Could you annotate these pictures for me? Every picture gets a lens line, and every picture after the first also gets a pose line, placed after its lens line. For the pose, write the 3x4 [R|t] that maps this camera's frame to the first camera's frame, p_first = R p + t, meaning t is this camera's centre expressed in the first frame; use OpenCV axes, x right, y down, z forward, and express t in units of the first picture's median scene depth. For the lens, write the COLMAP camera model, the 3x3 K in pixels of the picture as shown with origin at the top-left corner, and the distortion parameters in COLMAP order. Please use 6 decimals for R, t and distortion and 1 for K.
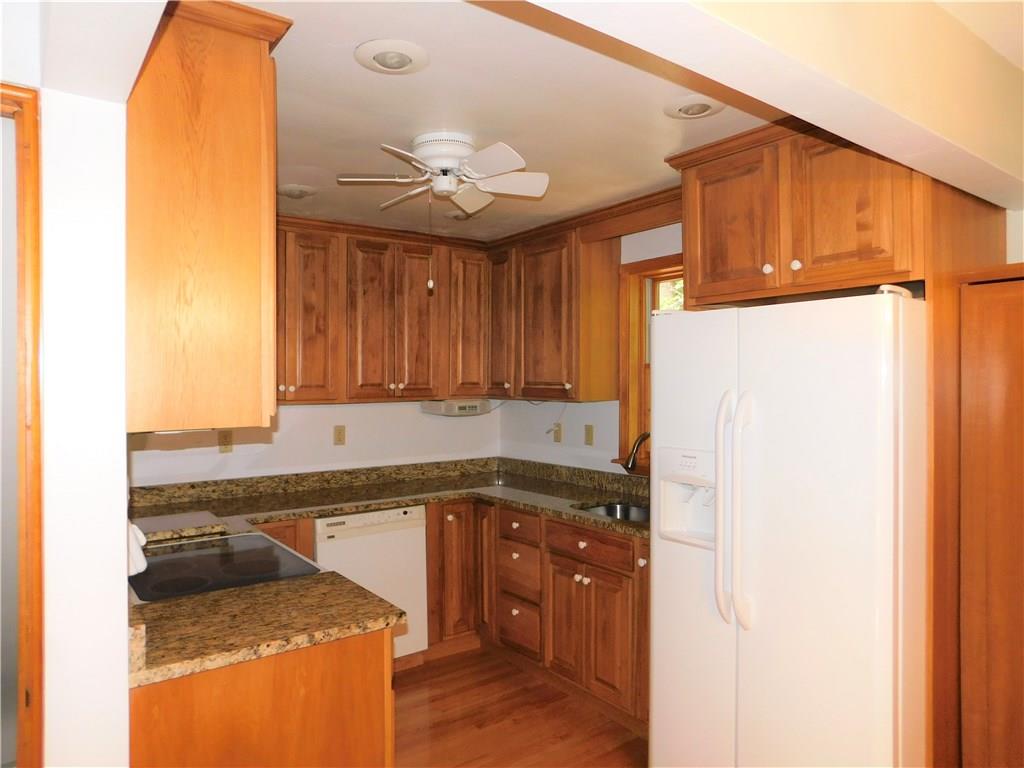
lens RADIAL K [[677.7, 0, 518.8], [0, 677.7, 390.5], [0, 0, 1]] dist [-0.055621, 0.030463]
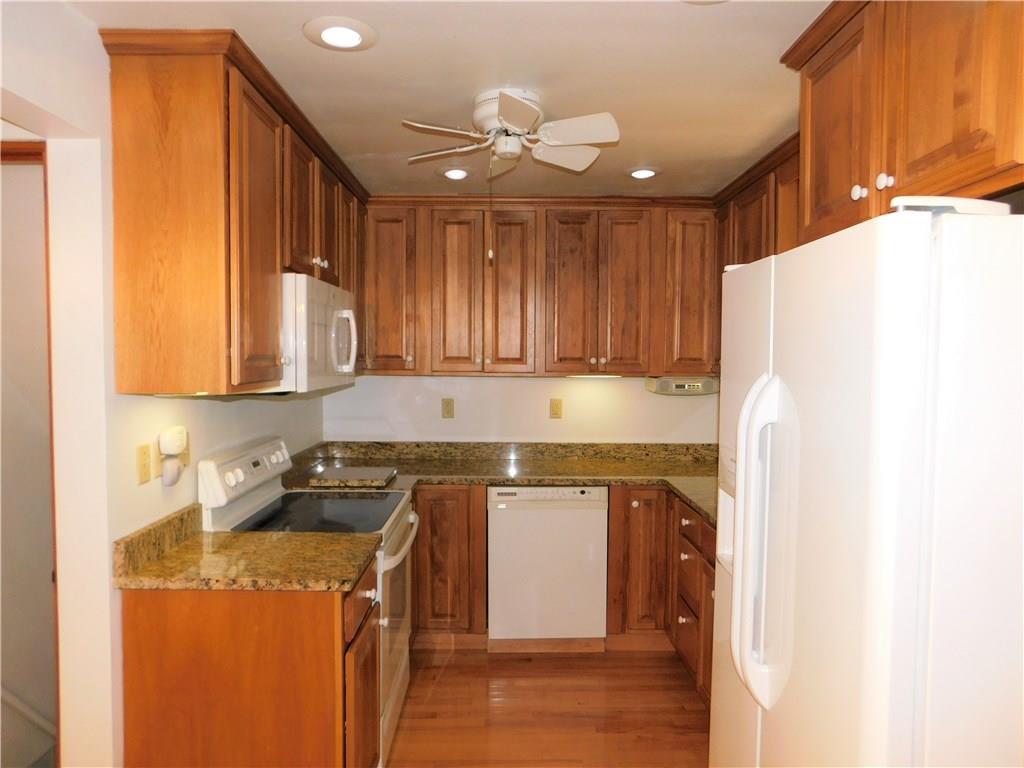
lens RADIAL K [[677.7, 0, 514.4], [0, 677.7, 391.0], [0, 0, 1]] dist [-0.055621, 0.030463]
pose [[0.799484, 0.041594, -0.599245, 0.326470], [-0.017567, 0.998792, 0.045890, -0.006067], [0.600430, -0.026161, 0.799249, 0.172635]]
